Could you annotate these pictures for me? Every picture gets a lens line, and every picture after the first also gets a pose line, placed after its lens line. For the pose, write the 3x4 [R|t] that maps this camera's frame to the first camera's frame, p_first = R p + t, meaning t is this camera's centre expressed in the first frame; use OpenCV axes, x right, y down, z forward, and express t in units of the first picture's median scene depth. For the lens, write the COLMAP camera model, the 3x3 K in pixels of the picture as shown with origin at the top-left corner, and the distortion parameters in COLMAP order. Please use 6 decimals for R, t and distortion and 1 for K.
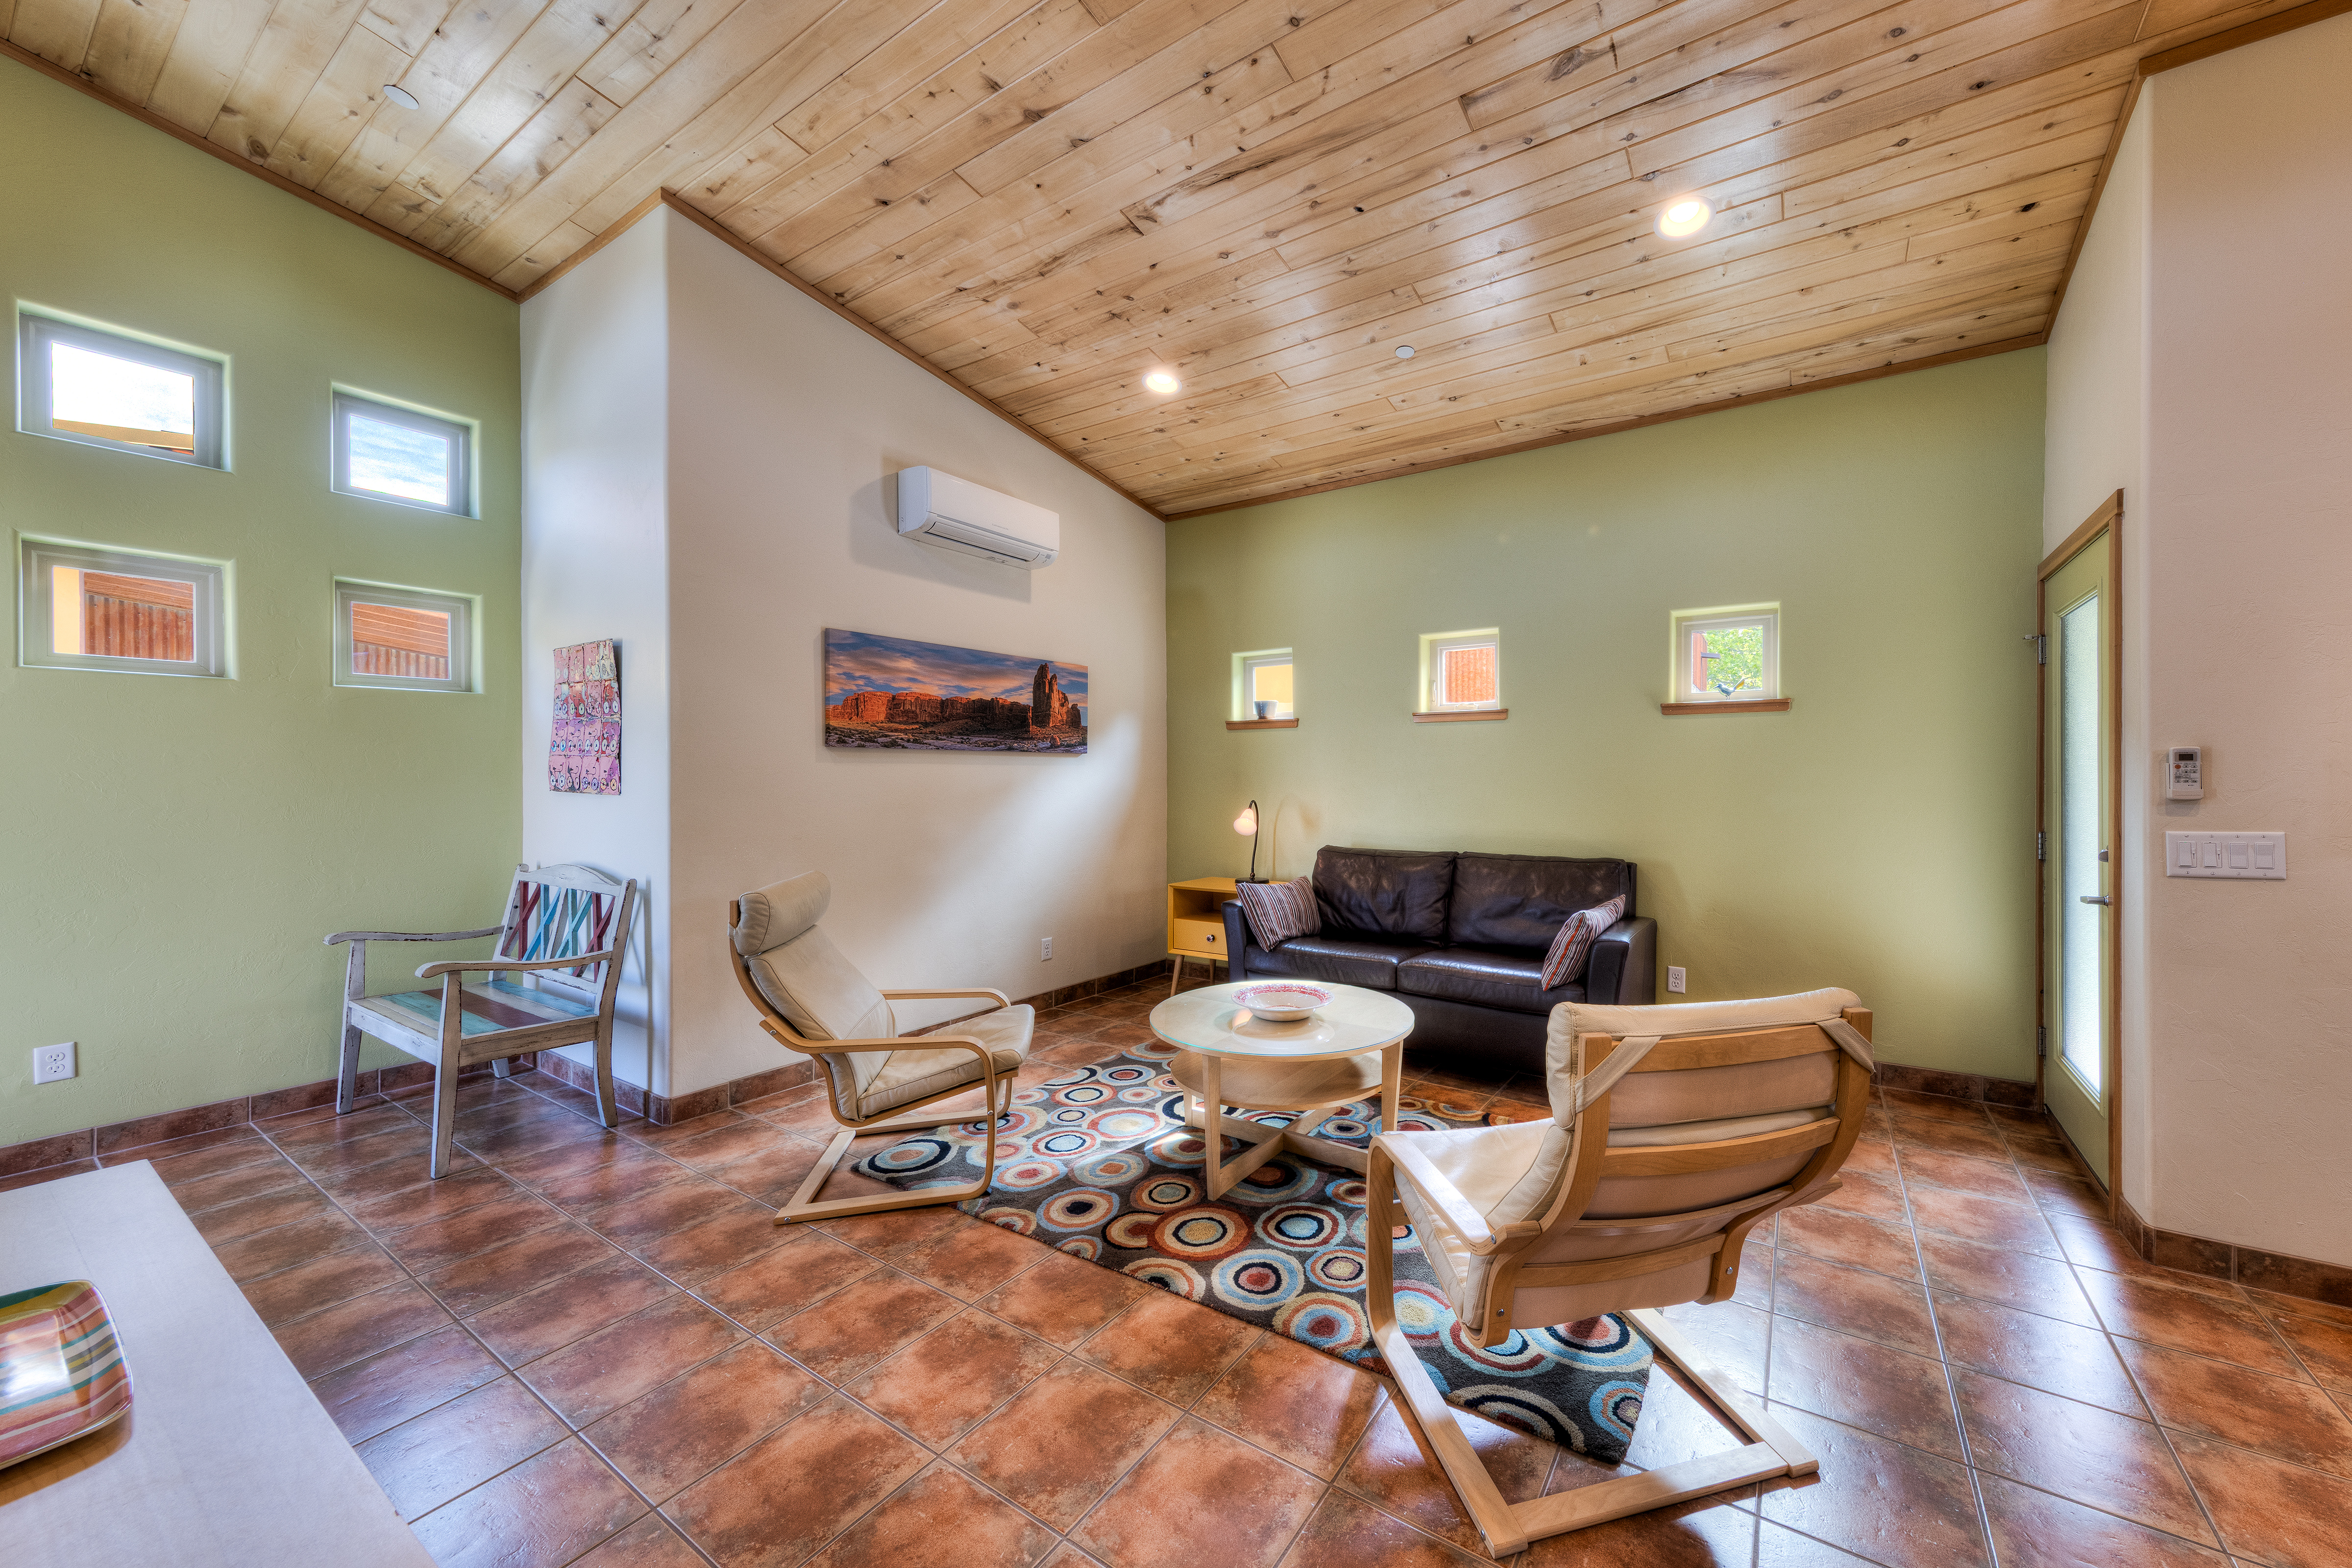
lens RADIAL K [[853.7, 0, 1261.3], [0, 853.7, 777.8], [0, 0, 1]] dist [-0.002134, -0.000129]
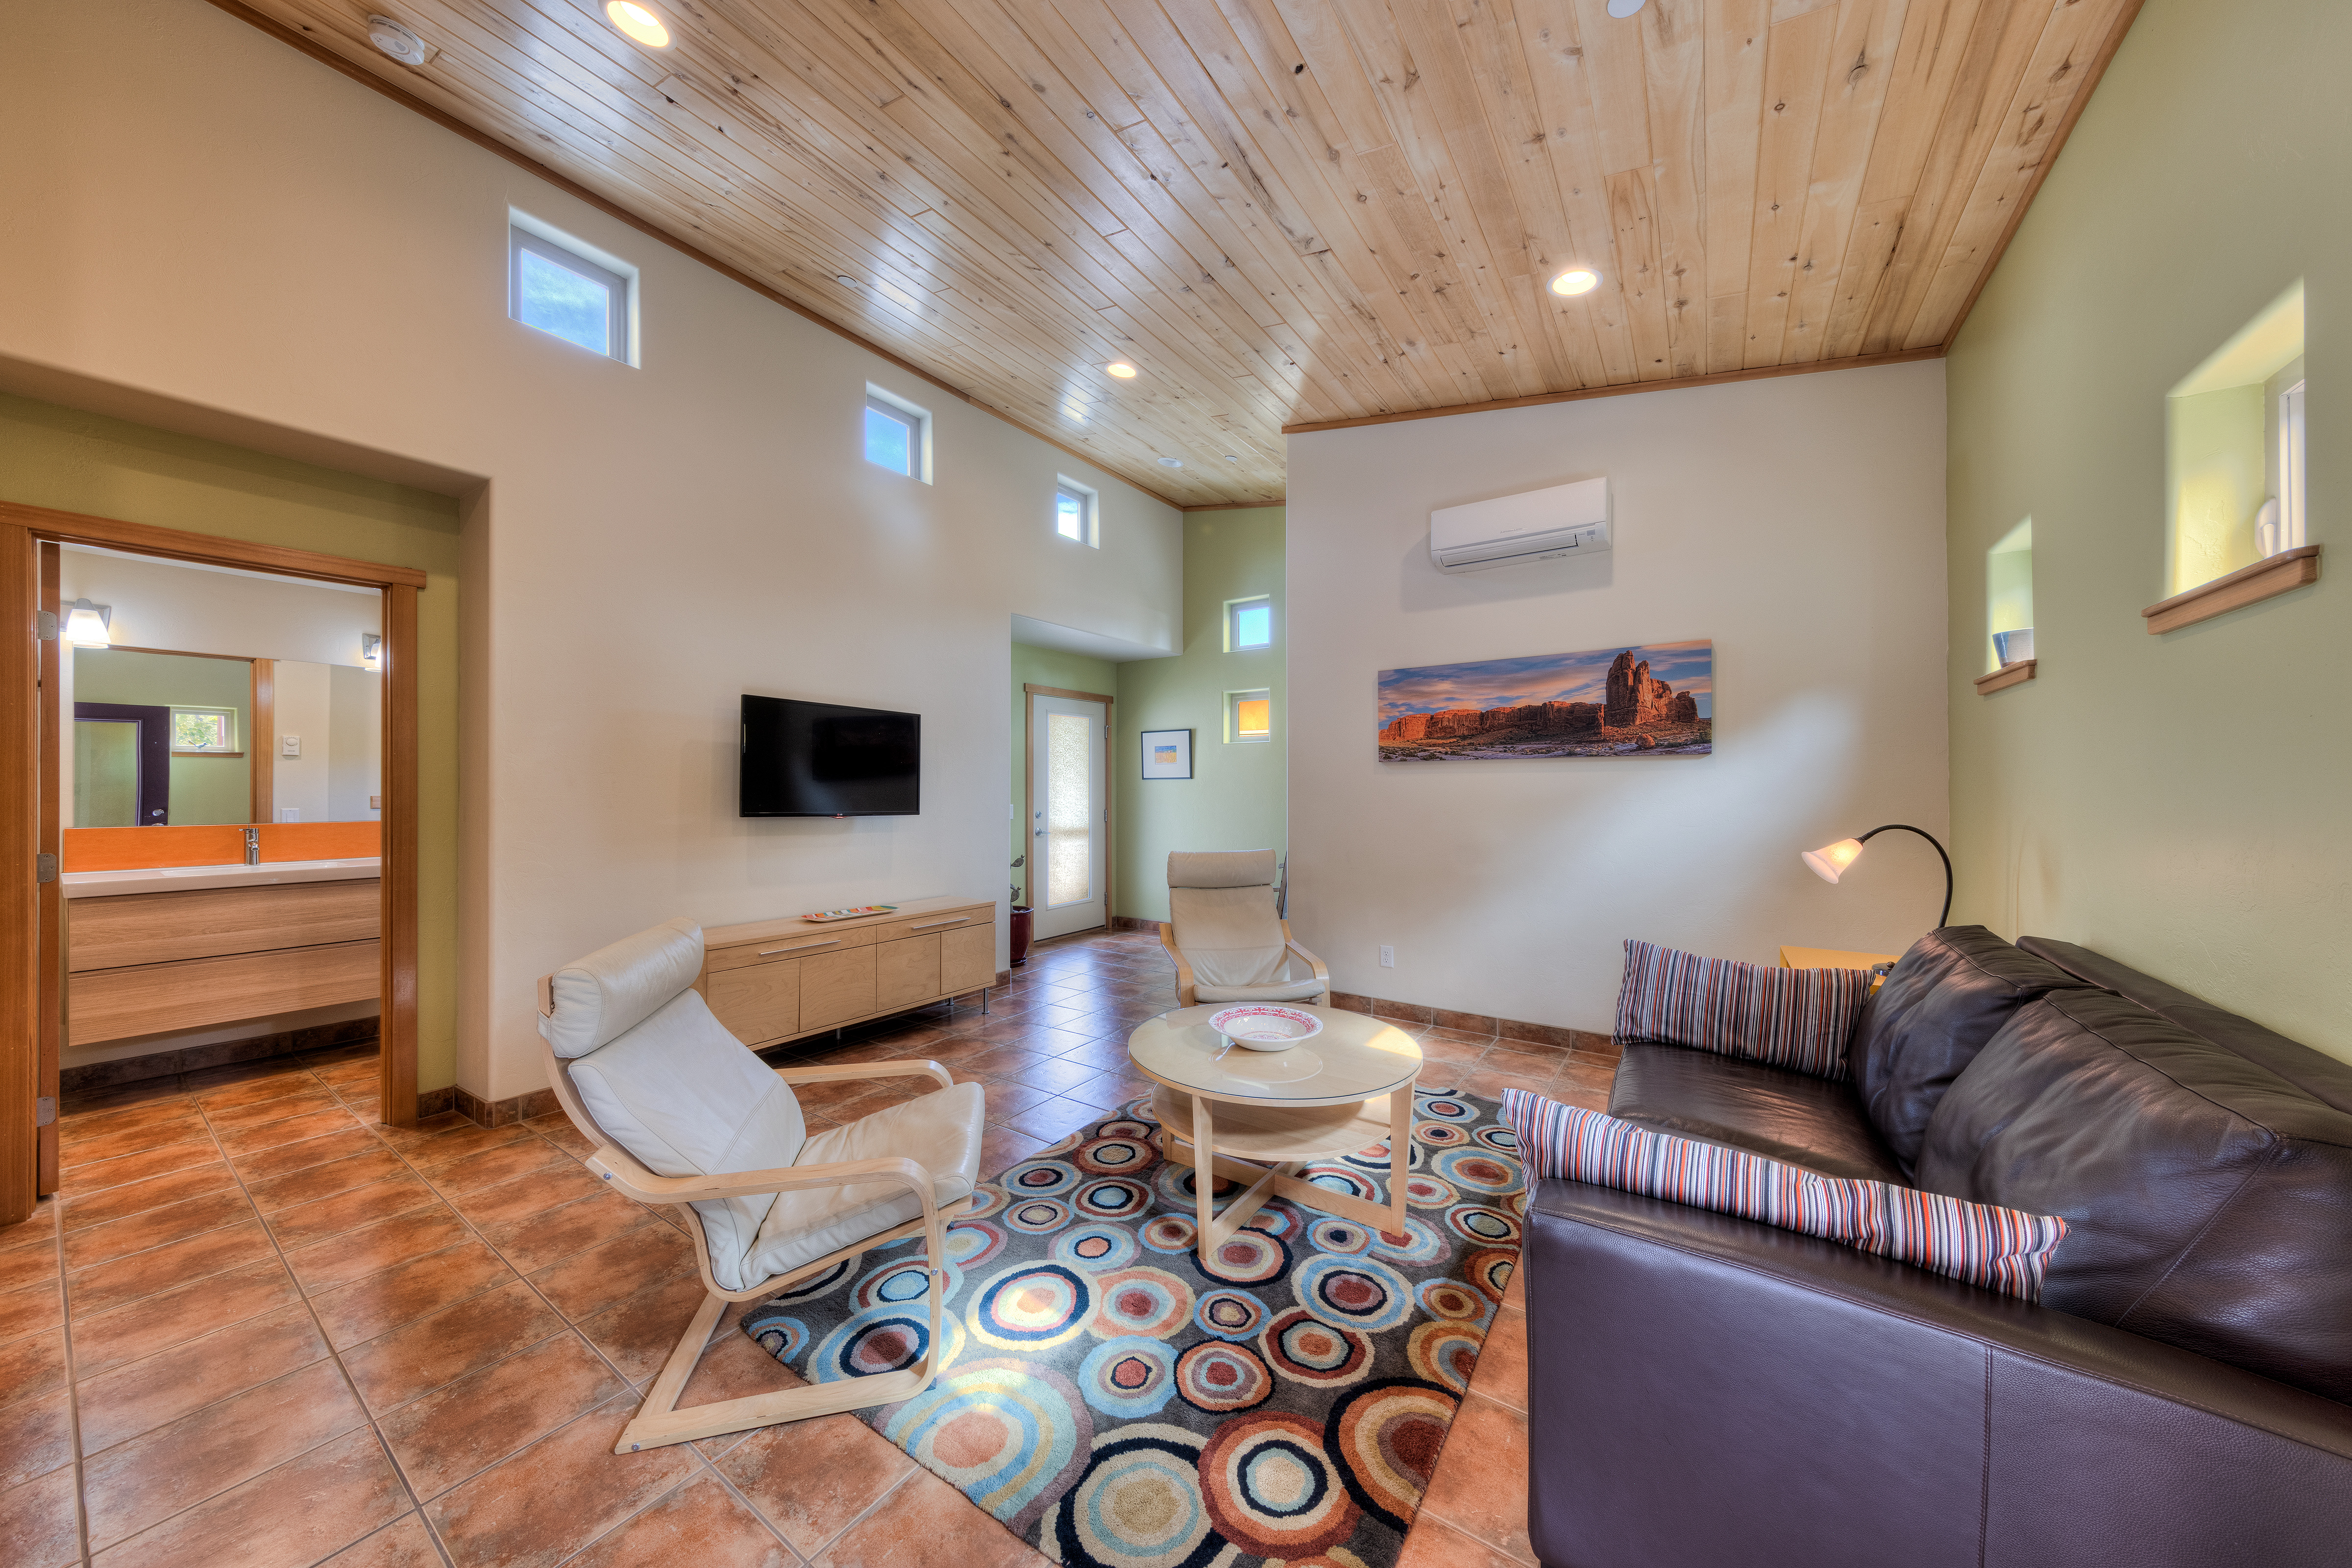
lens RADIAL K [[767.5, 0, 1178.0], [0, 767.5, 785.1], [0, 0, 1]] dist [0.005187, 0.000031]
pose [[-0.031783, -0.004609, -0.999484, 0.591514], [-0.000414, 0.999989, -0.004598, 0.003689], [0.999495, 0.000267, -0.031785, 0.645097]]
